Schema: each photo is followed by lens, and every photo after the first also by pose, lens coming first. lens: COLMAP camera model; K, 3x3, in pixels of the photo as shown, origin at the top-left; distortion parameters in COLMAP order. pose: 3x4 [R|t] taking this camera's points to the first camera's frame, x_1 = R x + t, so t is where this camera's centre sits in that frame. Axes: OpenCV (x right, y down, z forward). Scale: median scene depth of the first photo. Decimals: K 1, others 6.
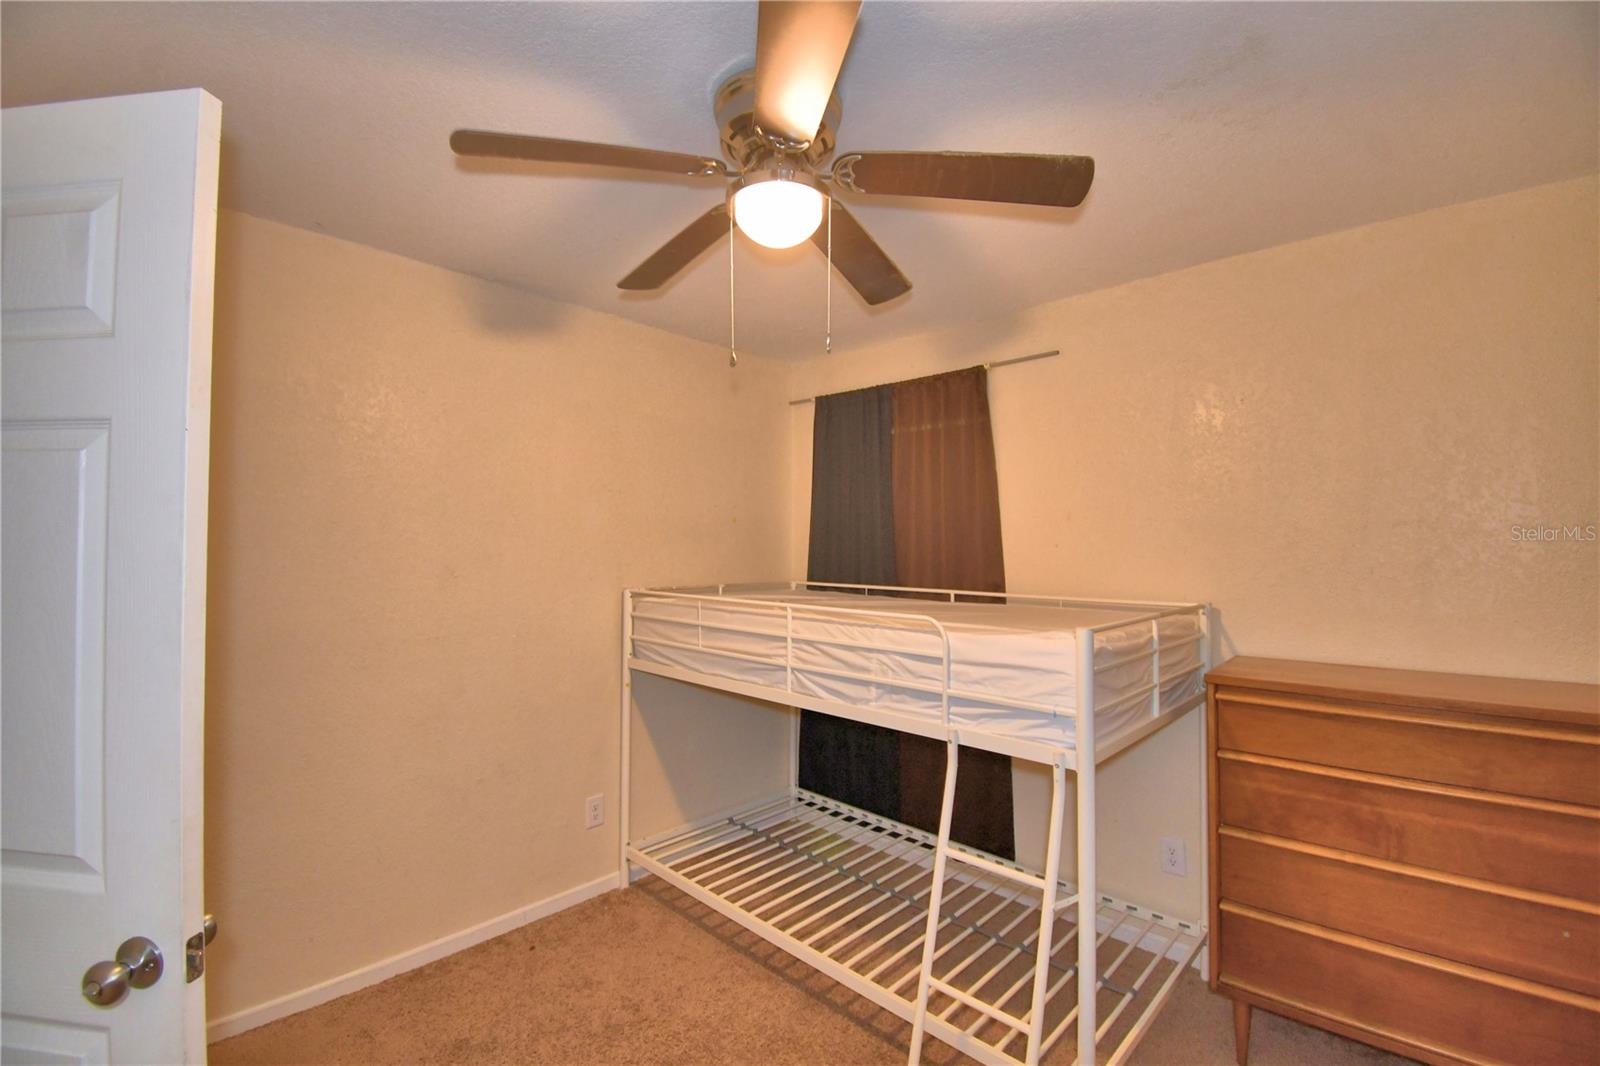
lens RADIAL K [[698.9, 0, 796.8], [0, 698.9, 533.3], [0, 0, 1]] dist [0.021754, -0.027598]
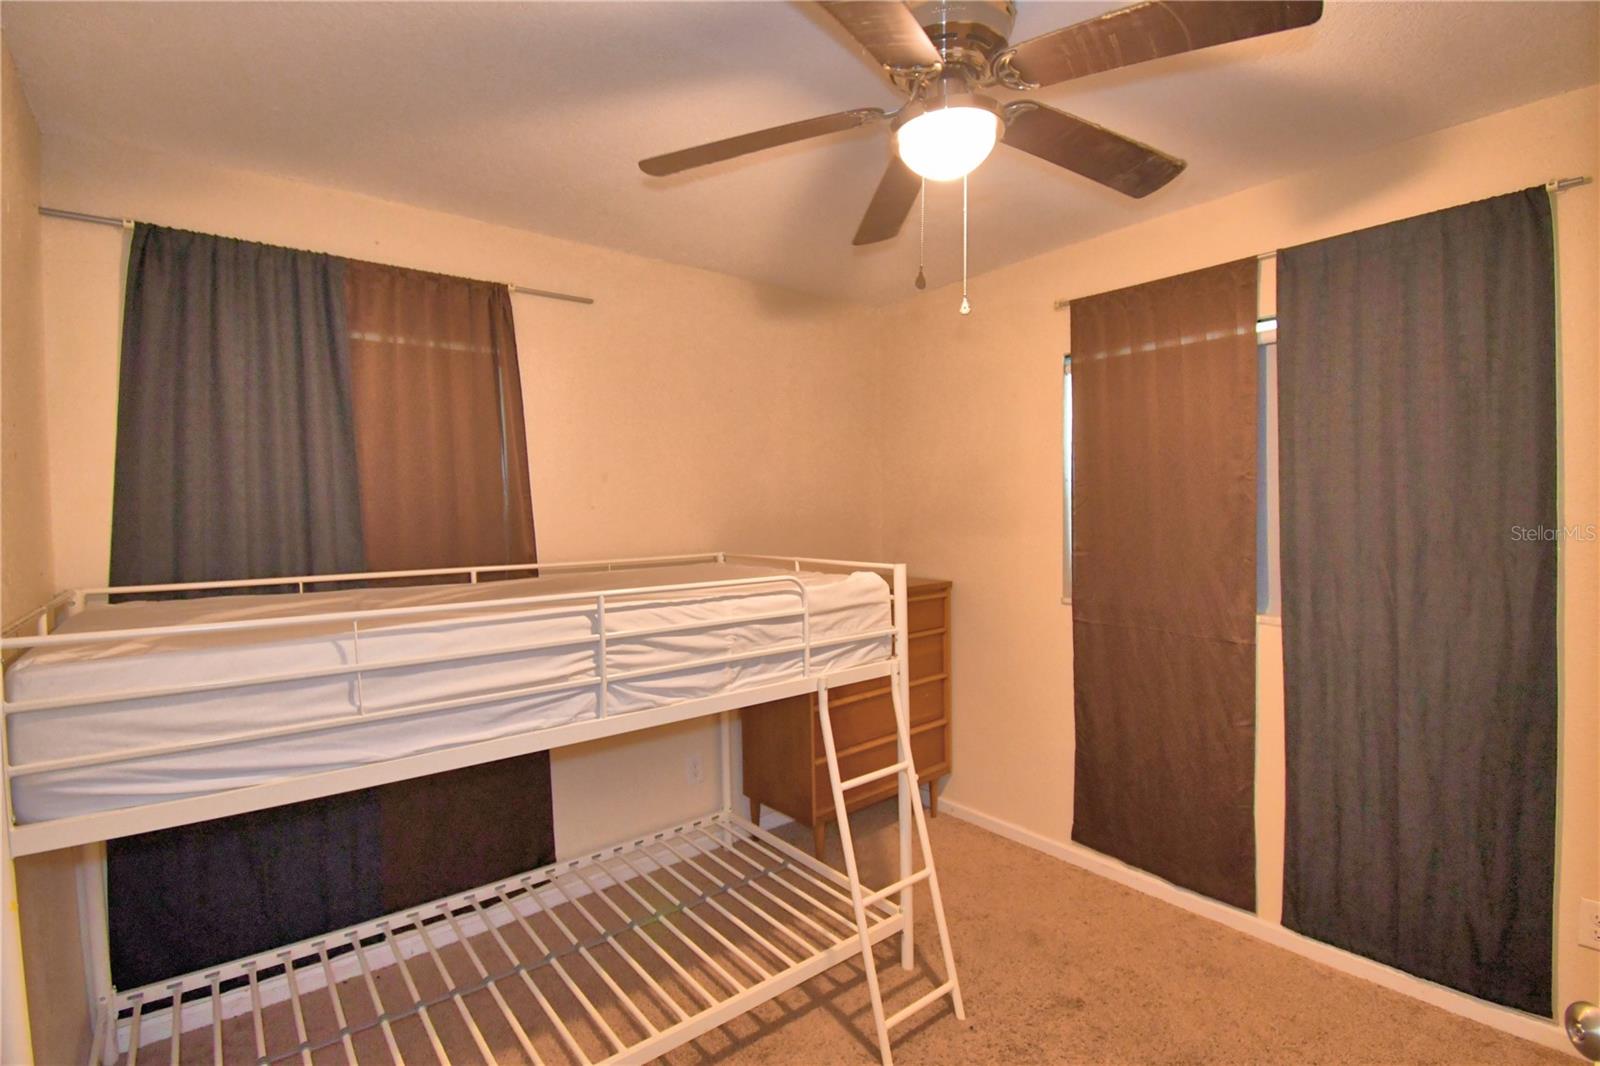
lens RADIAL K [[742.7, 0, 800.0], [0, 742.7, 533.0], [0, 0, 1]] dist [-0.001046, -0.000032]
pose [[0.135241, -0.038494, 0.990065, -0.635157], [-0.000784, 0.999241, 0.038958, 0.013657], [-0.990812, -0.006045, 0.135108, 0.637442]]
